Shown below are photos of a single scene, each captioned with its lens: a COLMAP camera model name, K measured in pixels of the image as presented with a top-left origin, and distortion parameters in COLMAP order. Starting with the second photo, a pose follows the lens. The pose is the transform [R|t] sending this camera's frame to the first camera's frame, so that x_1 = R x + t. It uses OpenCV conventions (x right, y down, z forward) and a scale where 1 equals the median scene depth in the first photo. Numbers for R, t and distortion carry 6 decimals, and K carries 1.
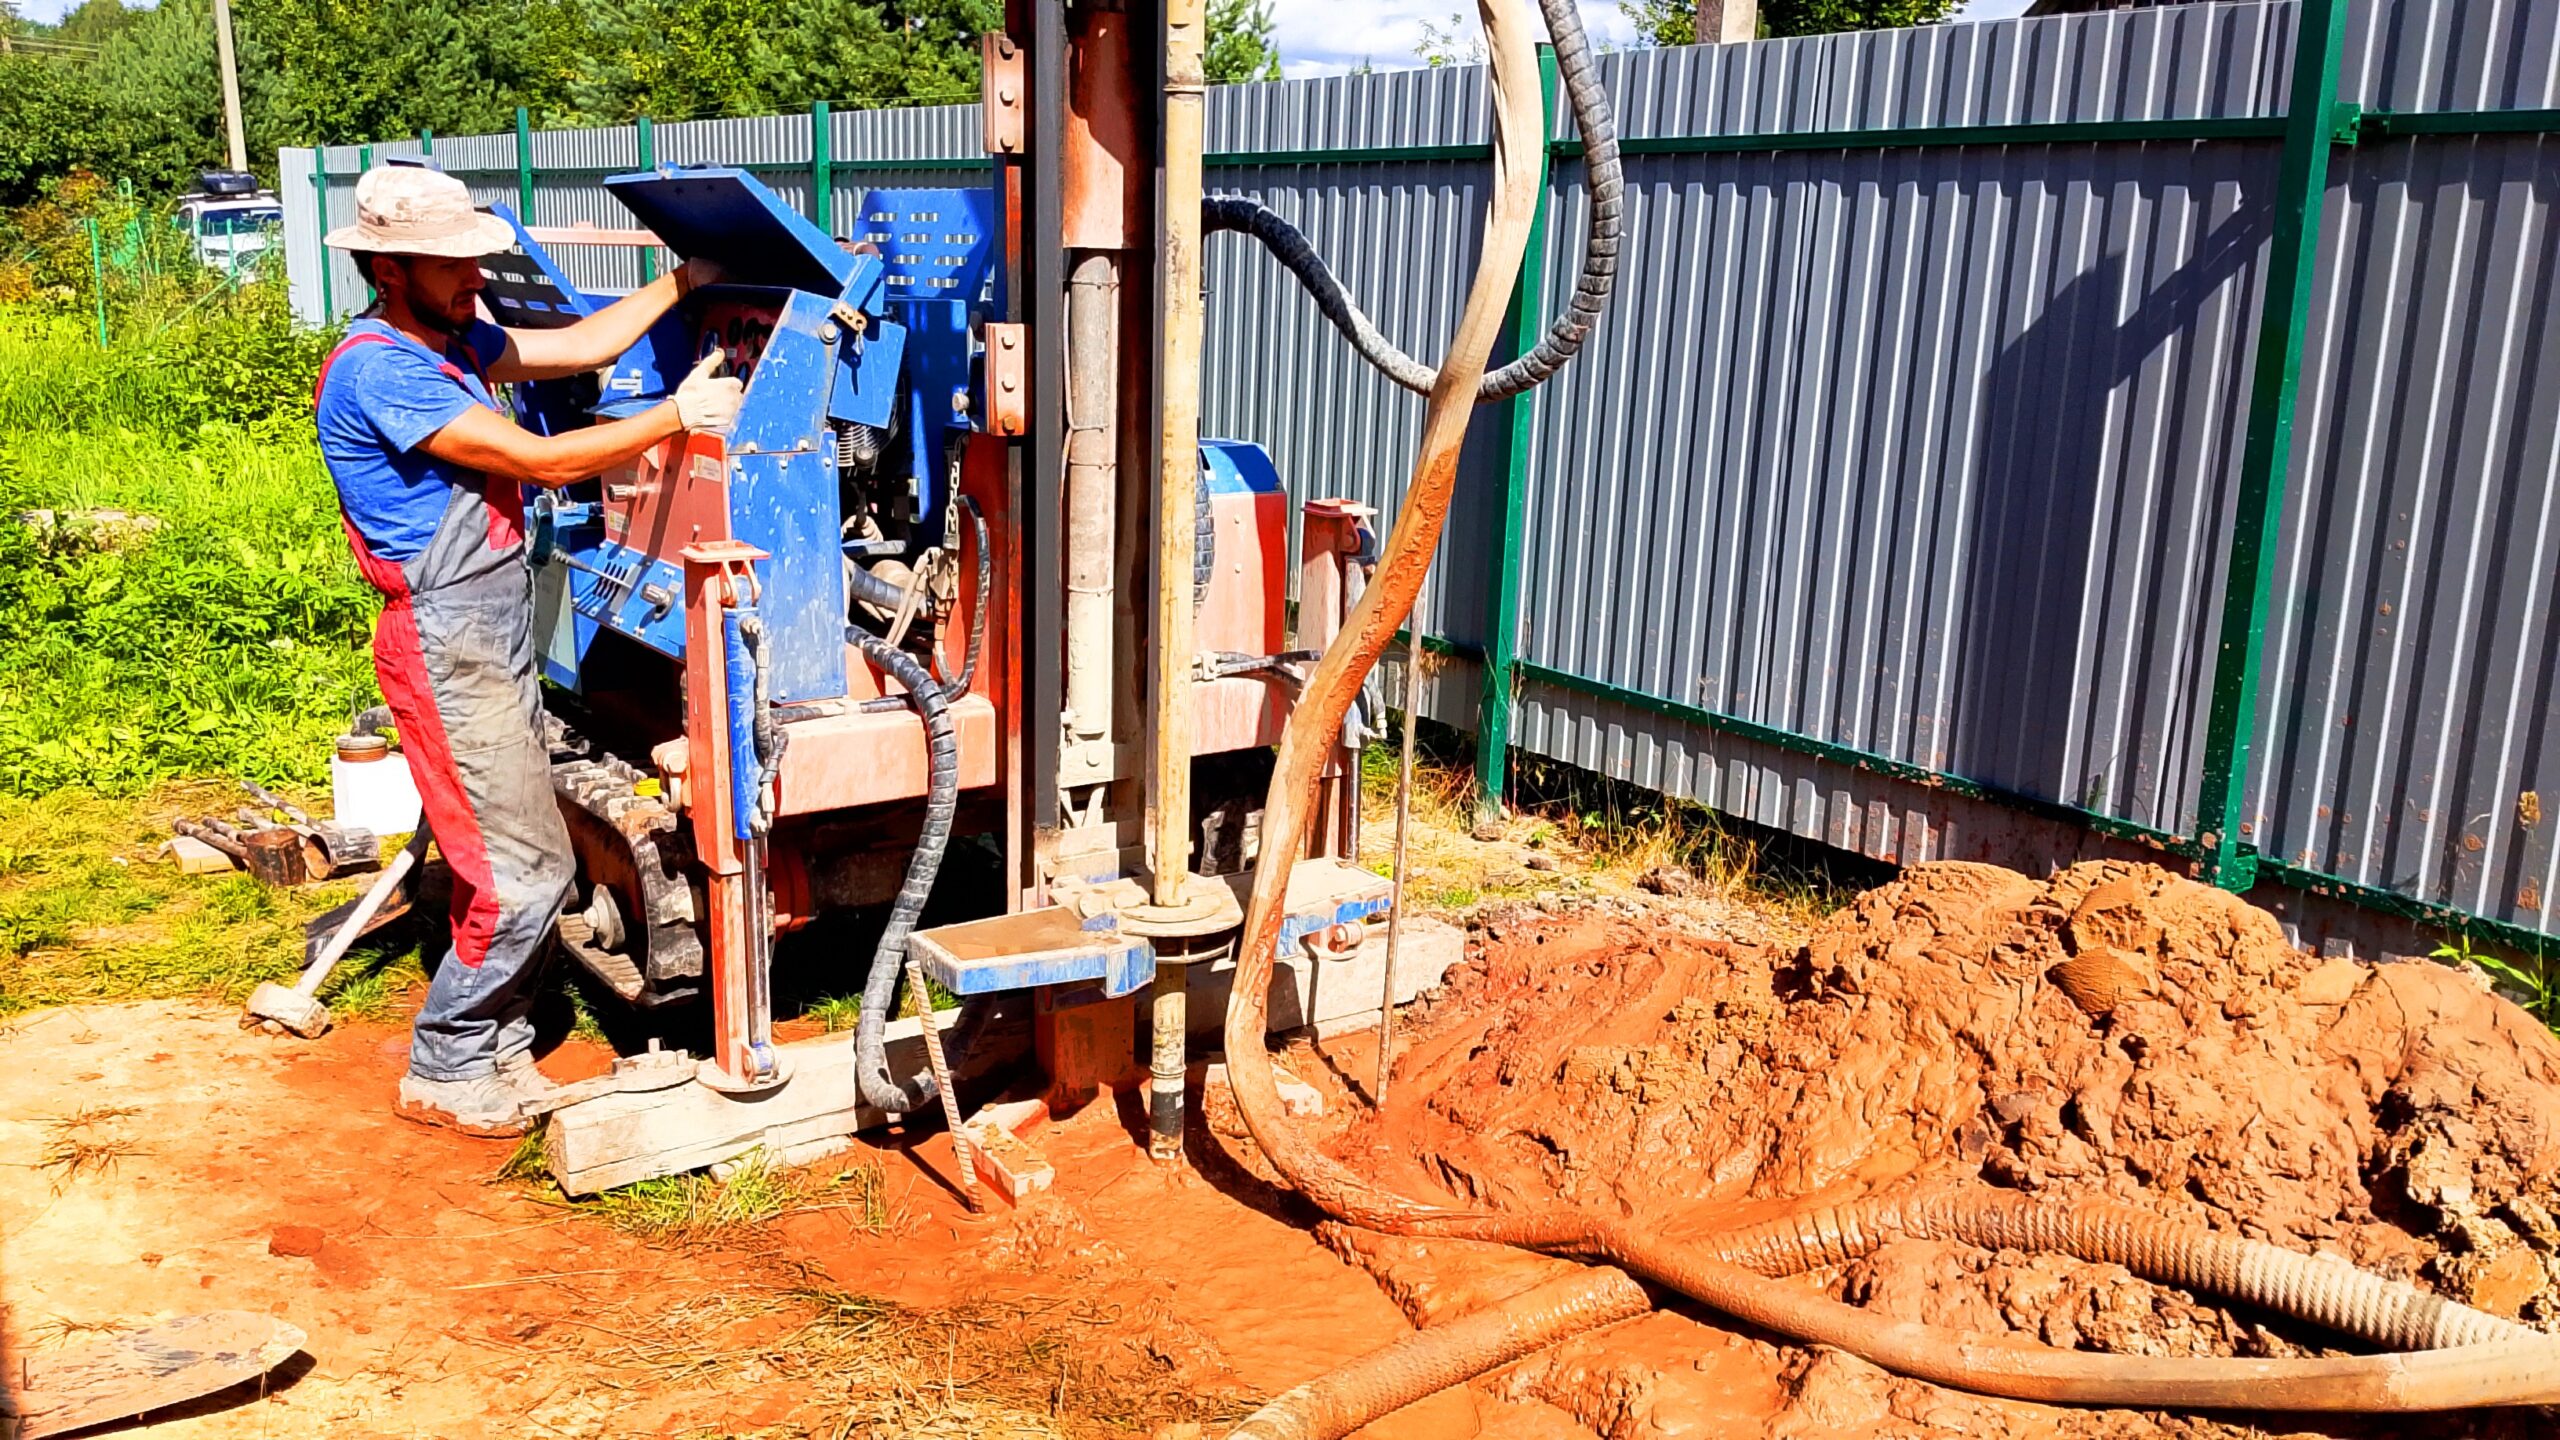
lens RADIAL K [[2180.2, 0, 1317.1], [0, 2180.2, 723.3], [0, 0, 1]] dist [0.139430, -0.240993]
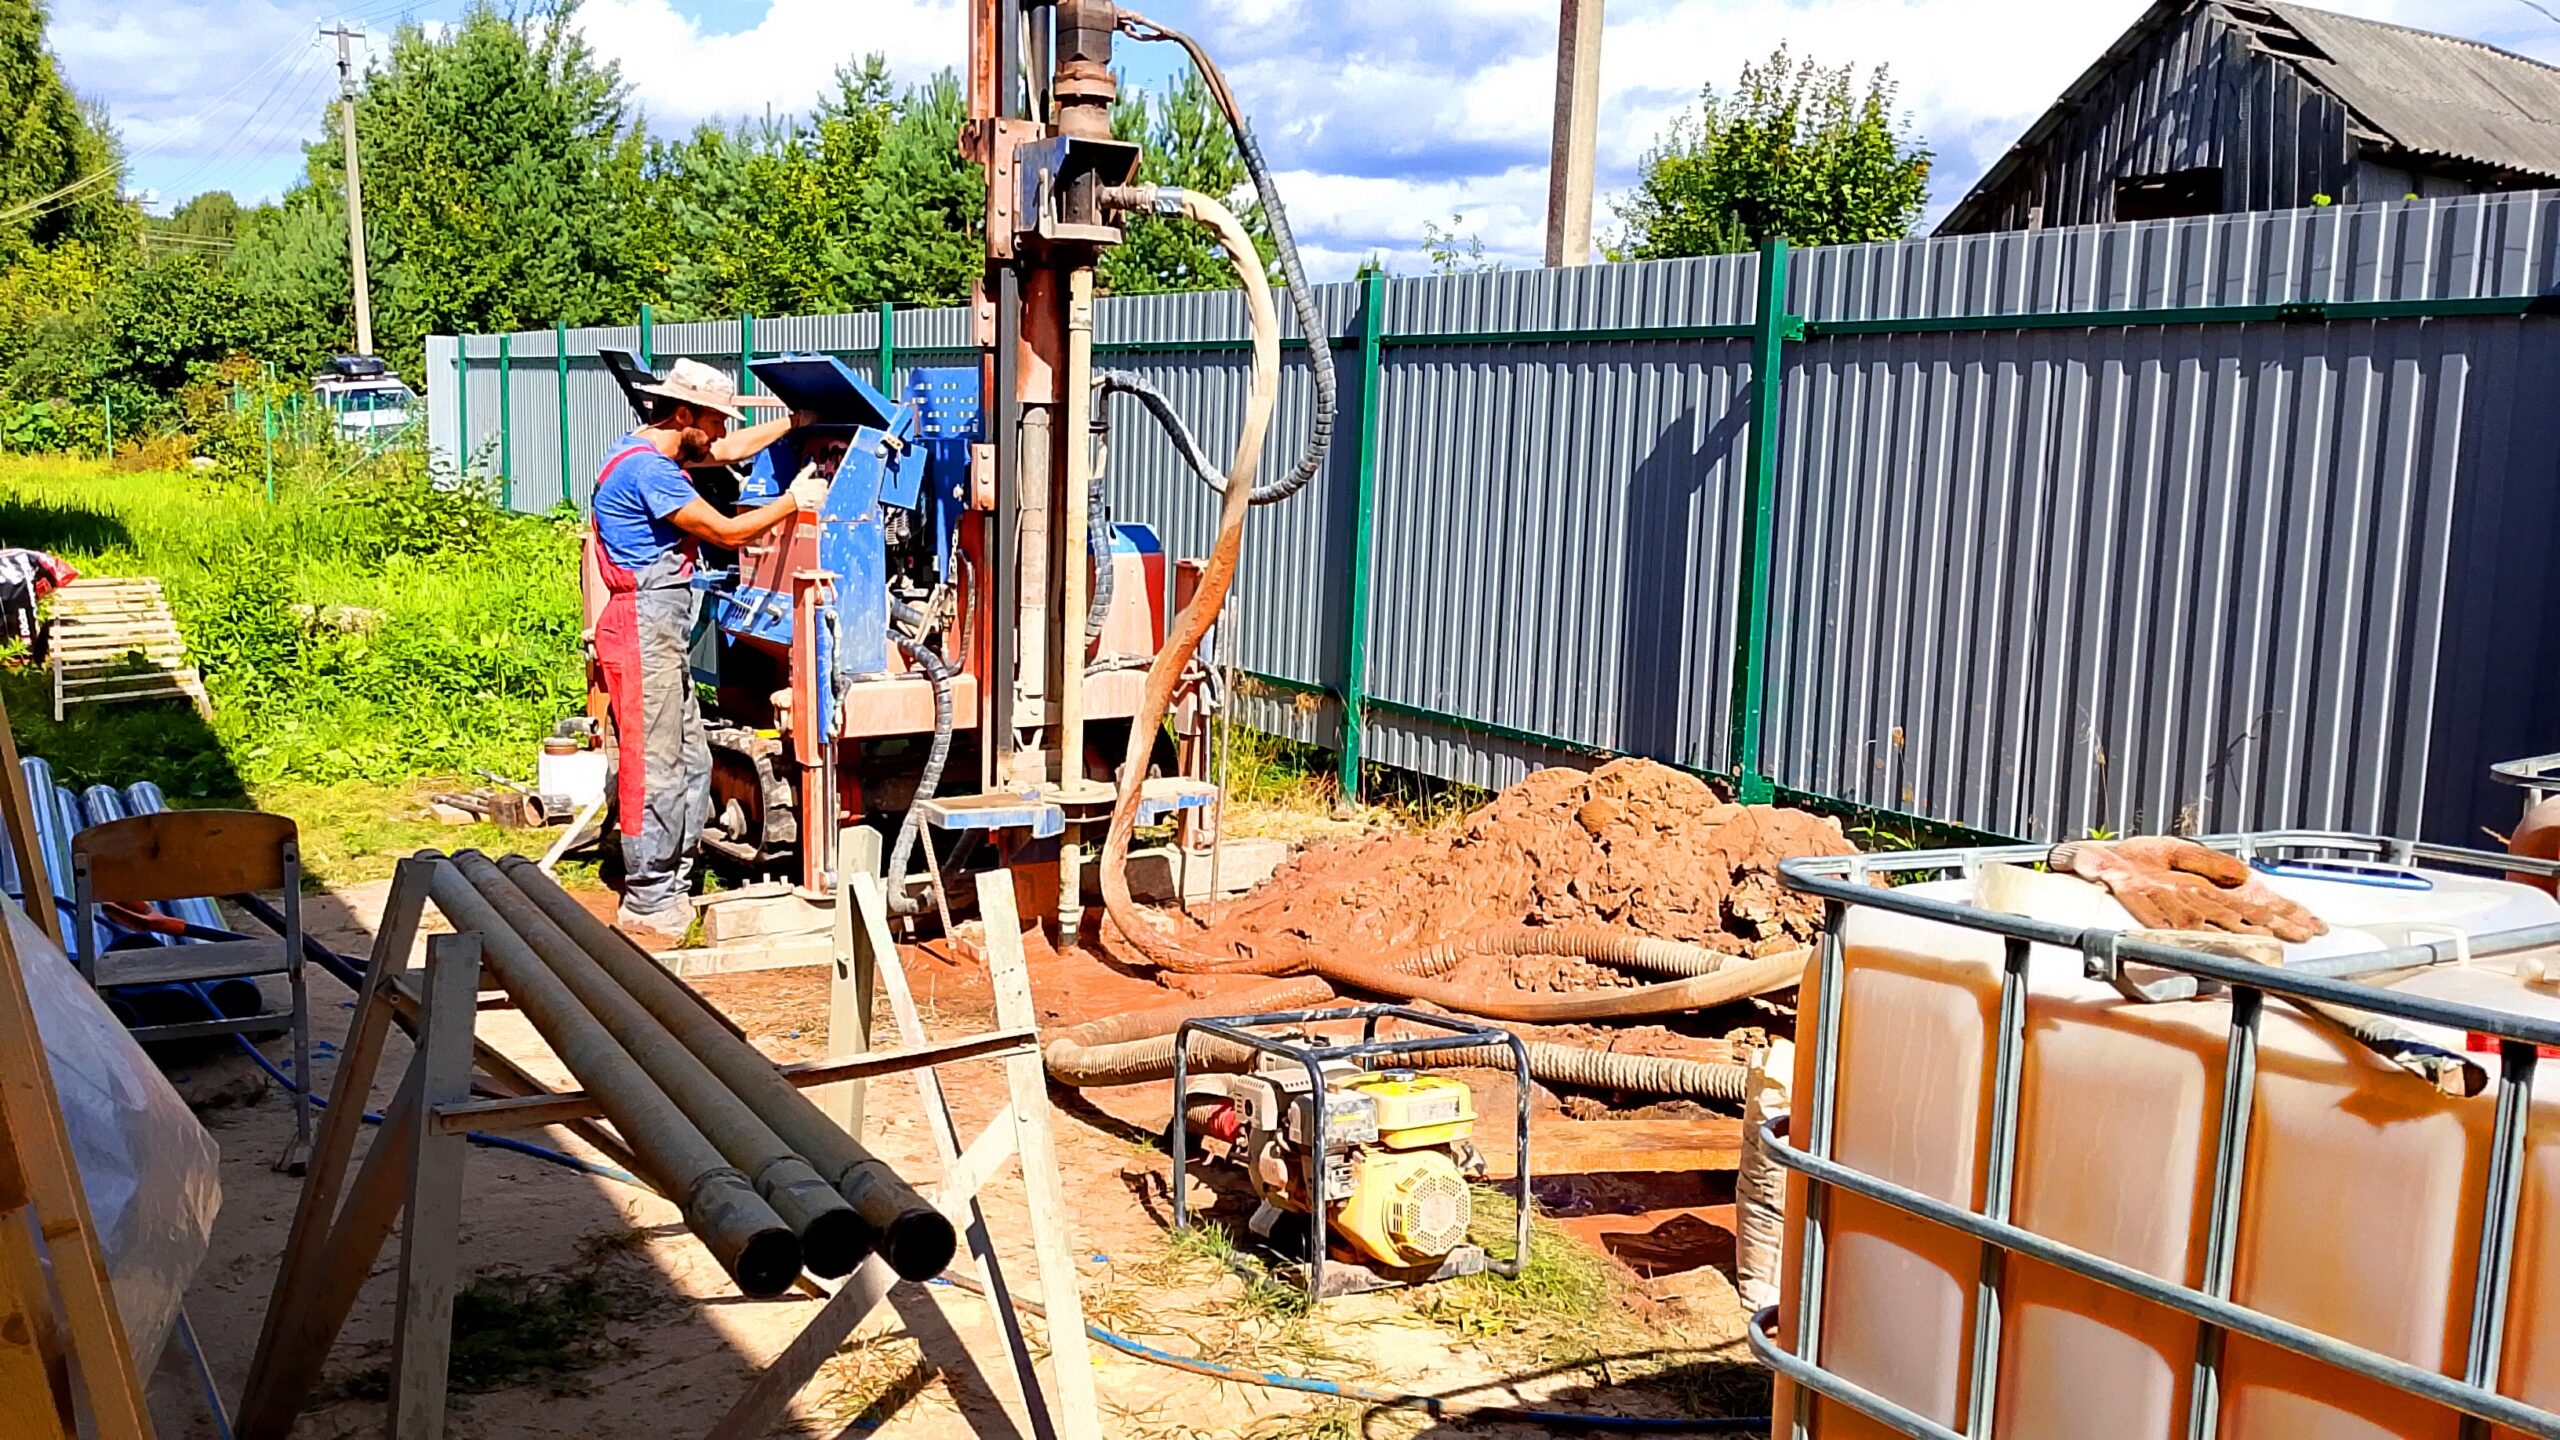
lens RADIAL K [[2135.8, 0, 1287.1], [0, 2135.8, 725.6], [0, 0, 1]] dist [0.123898, -0.204953]
pose [[0.999365, 0.004908, -0.035279, 0.133637], [-0.007501, 0.997249, -0.073740, 0.136469], [0.034820, 0.073958, 0.996653, -0.551988]]
